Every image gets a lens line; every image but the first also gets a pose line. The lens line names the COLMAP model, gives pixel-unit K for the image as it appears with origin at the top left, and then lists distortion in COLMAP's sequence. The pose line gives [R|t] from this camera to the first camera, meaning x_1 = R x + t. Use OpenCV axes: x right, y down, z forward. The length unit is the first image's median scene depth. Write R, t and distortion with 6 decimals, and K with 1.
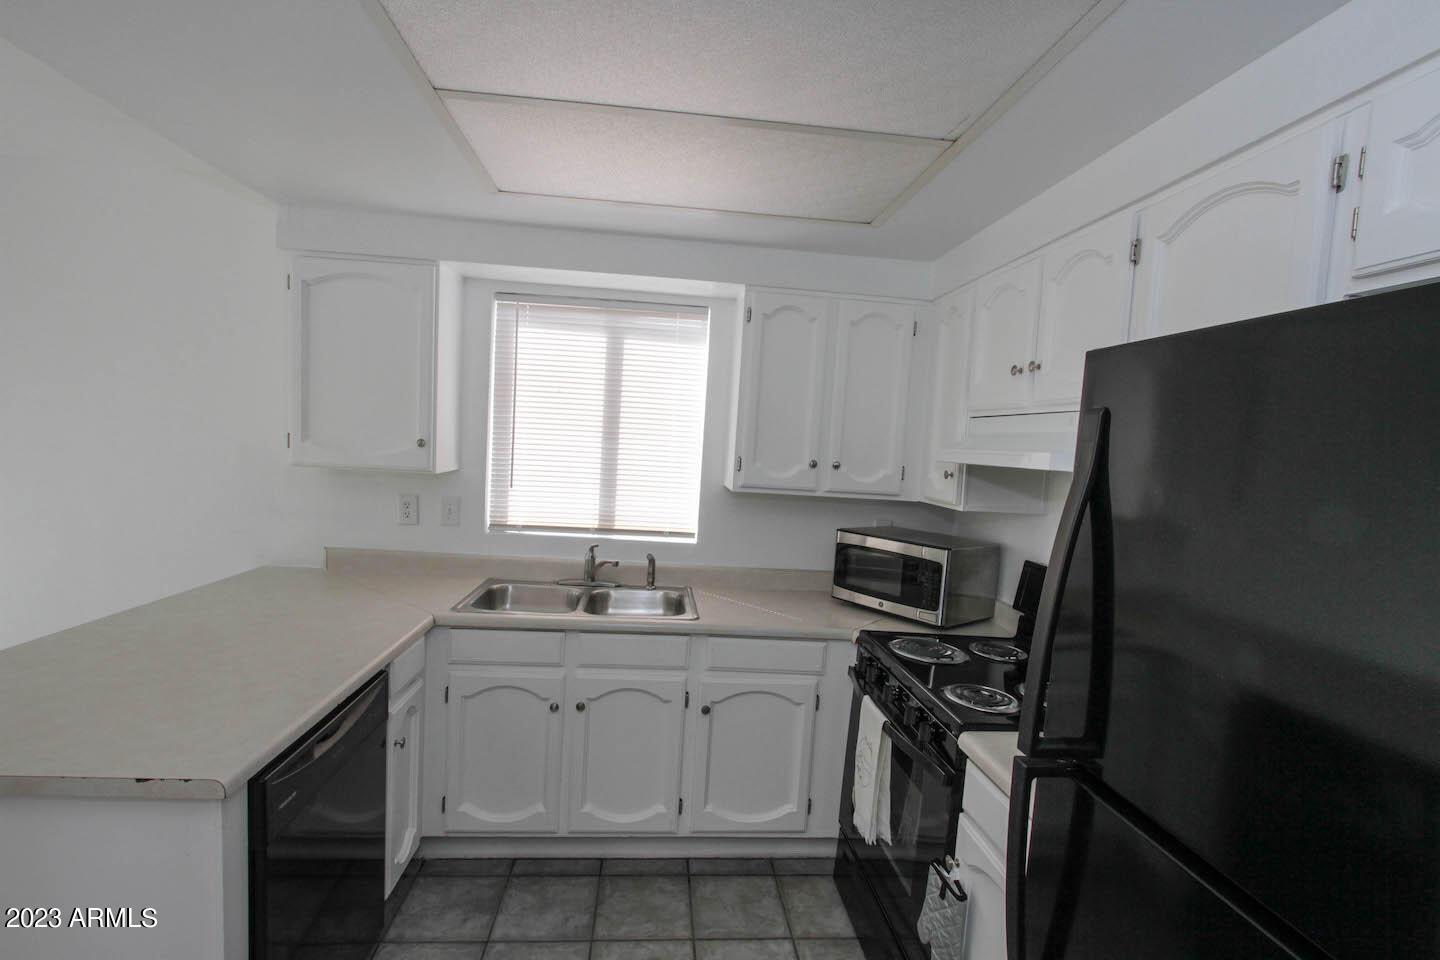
lens RADIAL K [[663.0, 0, 723.2], [0, 663.0, 489.9], [0, 0, 1]] dist [-0.018748, 0.004230]
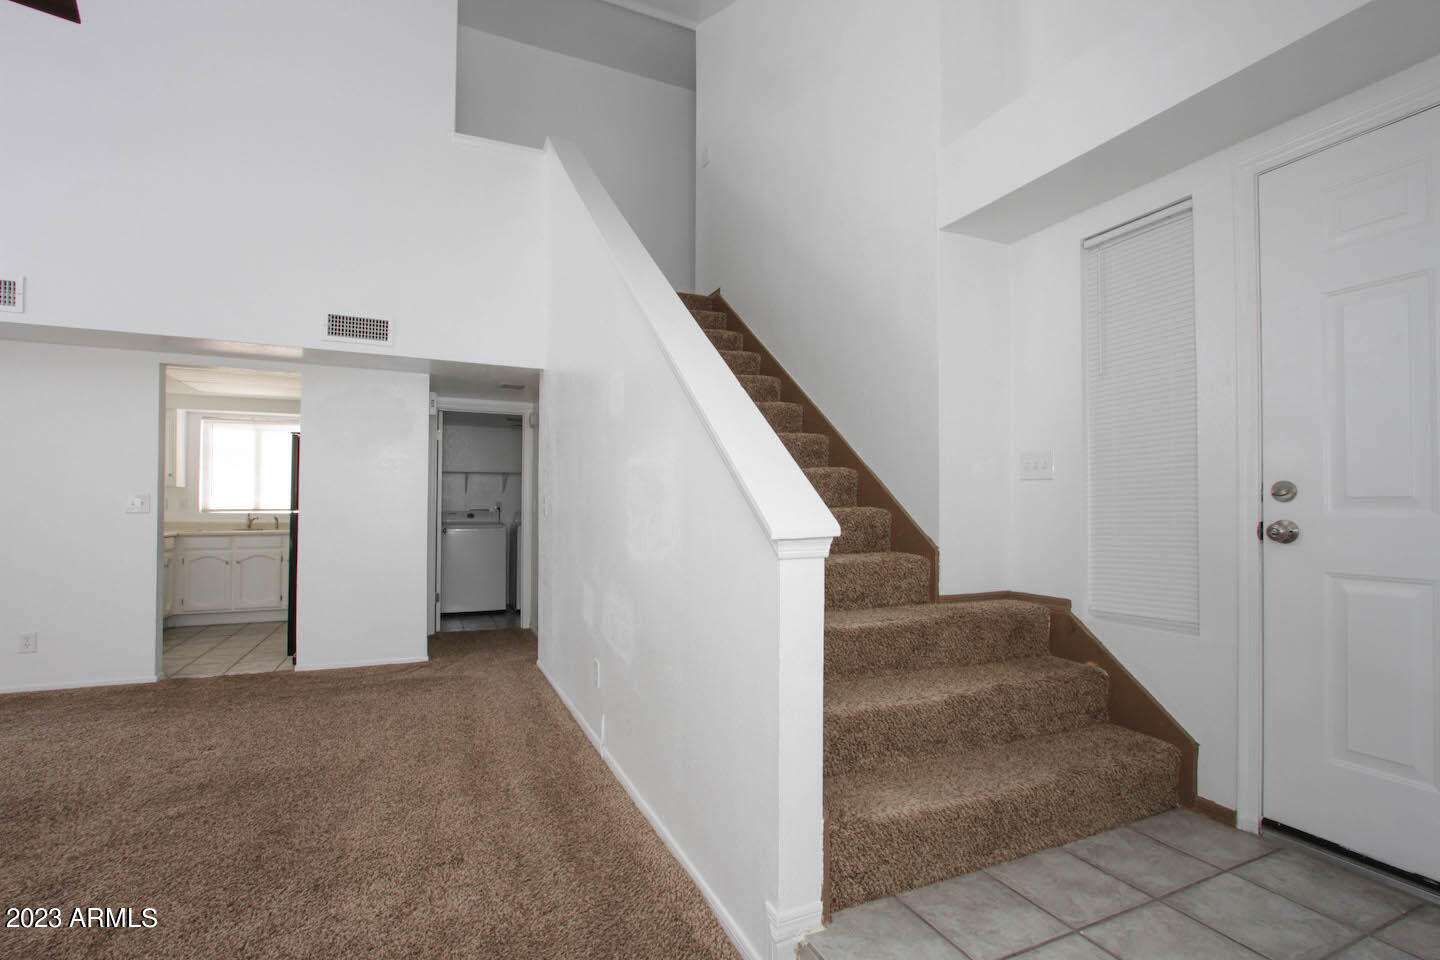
lens RADIAL K [[663.0, 0, 722.5], [0, 663.0, 490.6], [0, 0, 1]] dist [-0.018748, 0.004230]
pose [[0.947835, -0.044235, 0.315678, 0.731628], [0.068021, 0.995582, -0.064728, 0.278964], [-0.311420, 0.082824, 0.946656, -1.958938]]
